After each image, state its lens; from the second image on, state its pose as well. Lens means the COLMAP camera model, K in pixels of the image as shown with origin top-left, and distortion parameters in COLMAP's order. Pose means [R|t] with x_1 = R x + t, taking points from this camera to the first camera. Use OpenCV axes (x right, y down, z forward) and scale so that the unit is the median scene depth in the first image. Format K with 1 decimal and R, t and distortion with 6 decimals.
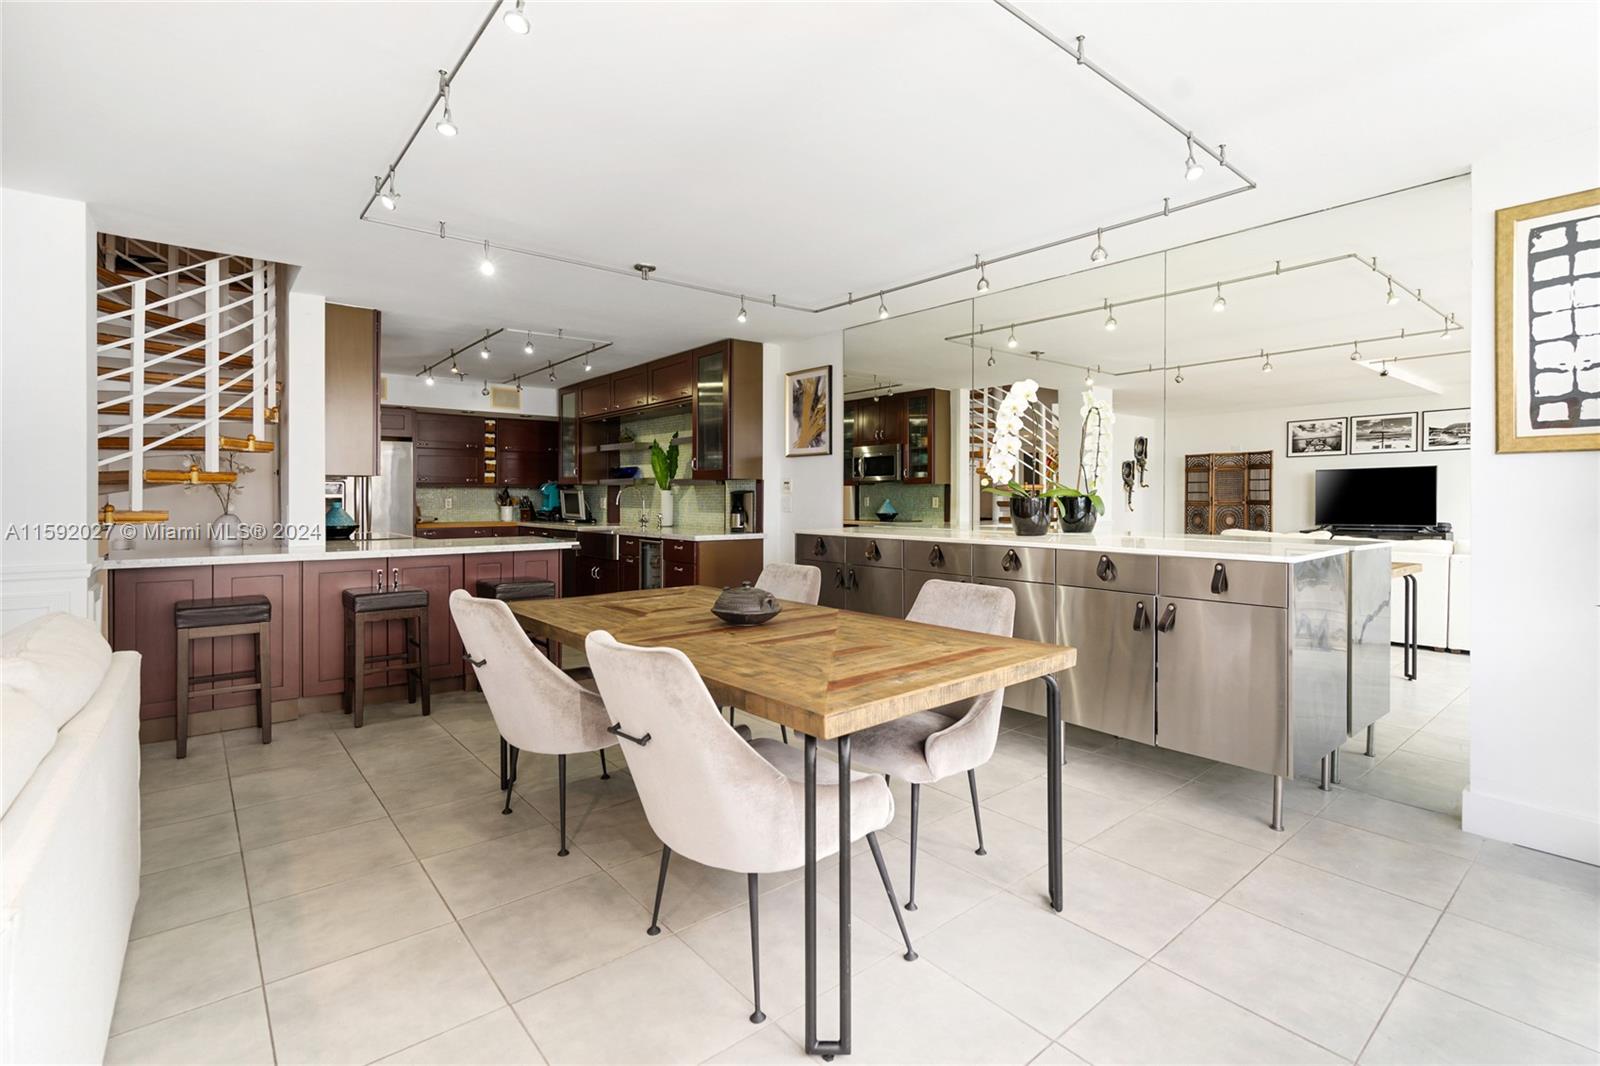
lens RADIAL K [[749.2, 0, 806.3], [0, 749.2, 467.9], [0, 0, 1]] dist [-0.008112, 0.002687]
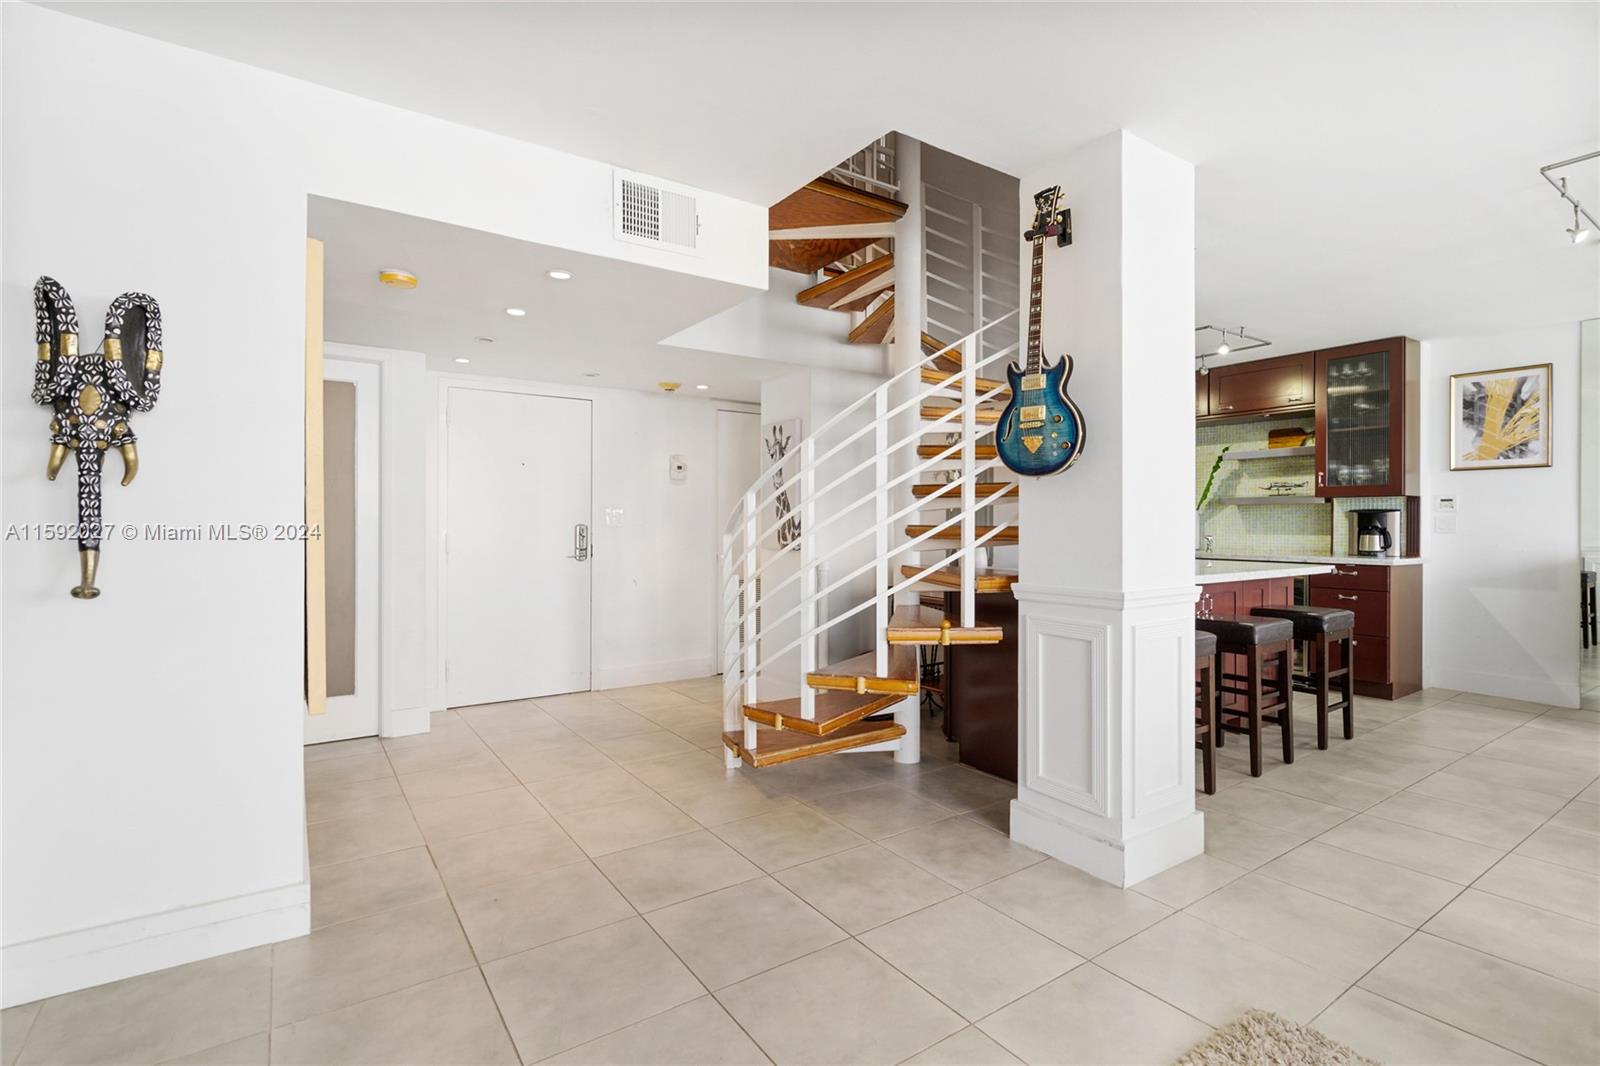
lens RADIAL K [[749.2, 0, 806.2], [0, 749.2, 519.2], [0, 0, 1]] dist [-0.008112, 0.002687]
pose [[0.996362, 0.001814, -0.085201, -0.550357], [0.001003, 0.999455, 0.033002, 0.009873], [0.085214, -0.032967, 0.995817, 0.050382]]
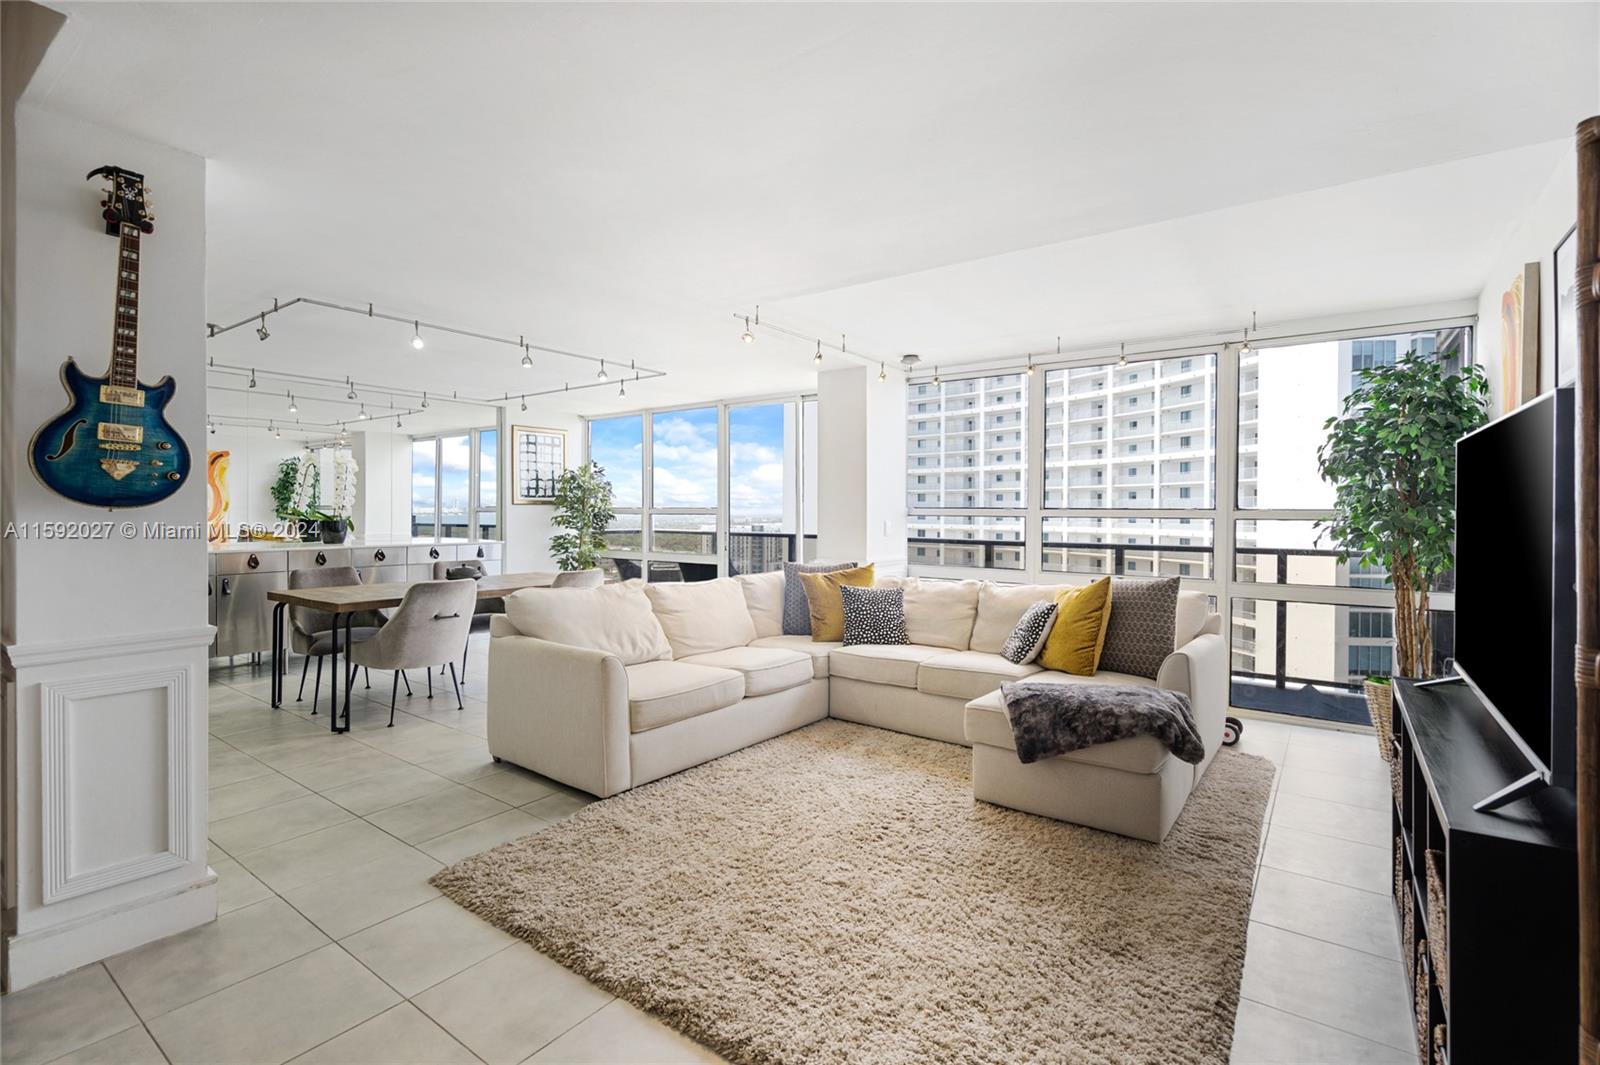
lens RADIAL K [[749.2, 0, 806.2], [0, 749.2, 517.2], [0, 0, 1]] dist [-0.008112, 0.002687]
pose [[-0.259064, -0.009788, 0.965810, -0.819991], [-0.038701, 0.999251, -0.000254, -0.004978], [-0.965084, -0.037443, -0.259249, 0.221185]]
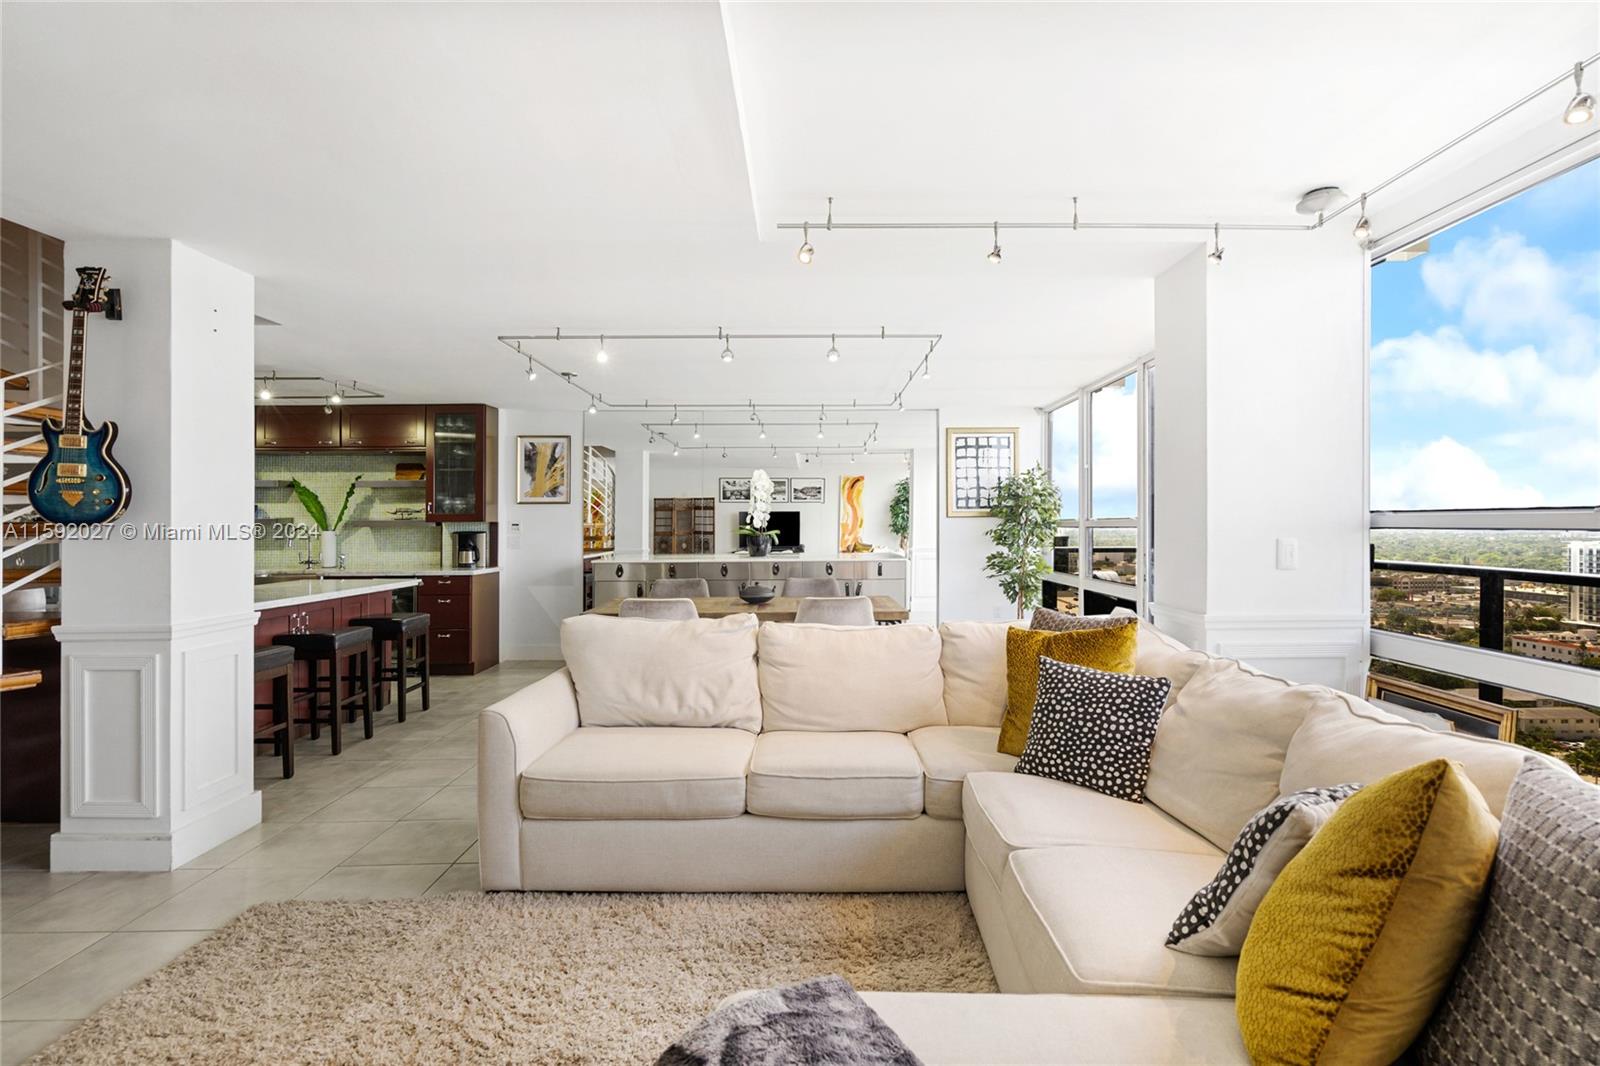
lens RADIAL K [[749.2, 0, 820.5], [0, 749.2, 517.3], [0, 0, 1]] dist [-0.008112, 0.002687]
pose [[0.617947, 0.002160, 0.786217, -0.537743], [-0.022934, 0.999620, 0.015279, -0.017631], [-0.785885, -0.027473, 0.617762, -0.121605]]
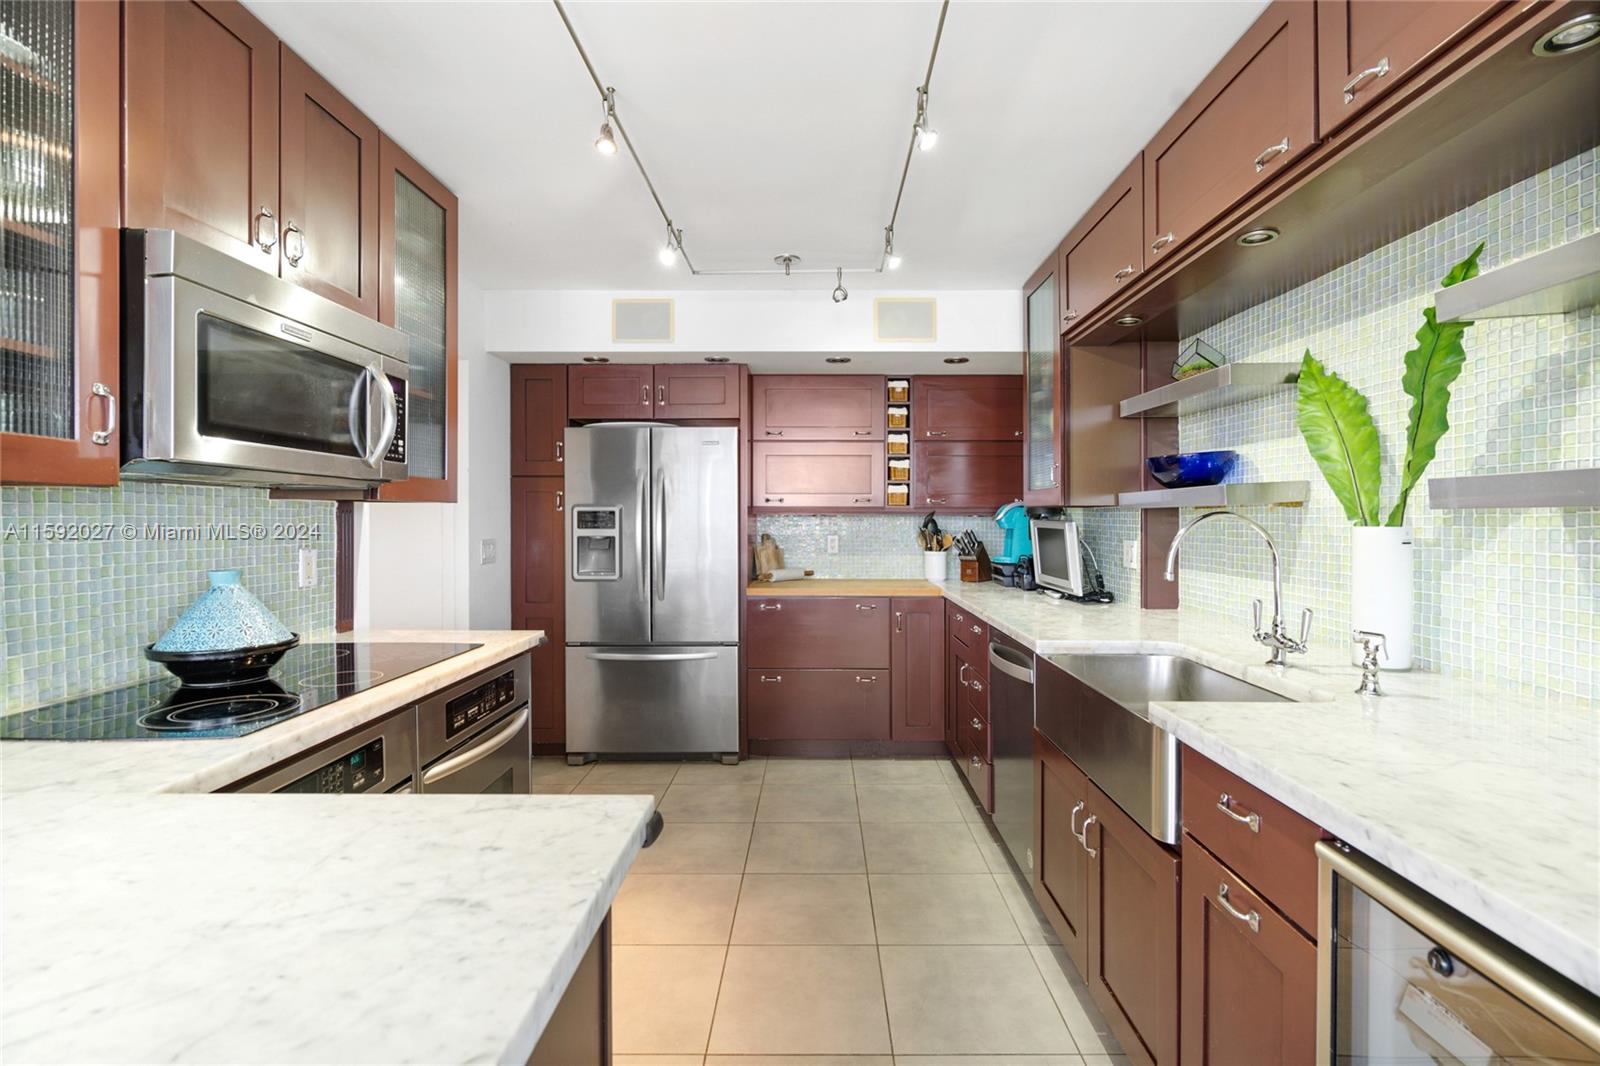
lens RADIAL K [[749.2, 0, 802.4], [0, 749.2, 527.4], [0, 0, 1]] dist [-0.008112, 0.002687]
pose [[0.759595, 0.007110, -0.650357, -0.163262], [0.025947, 0.998813, 0.041225, 0.014202], [0.649878, -0.048189, 0.758509, 0.652703]]
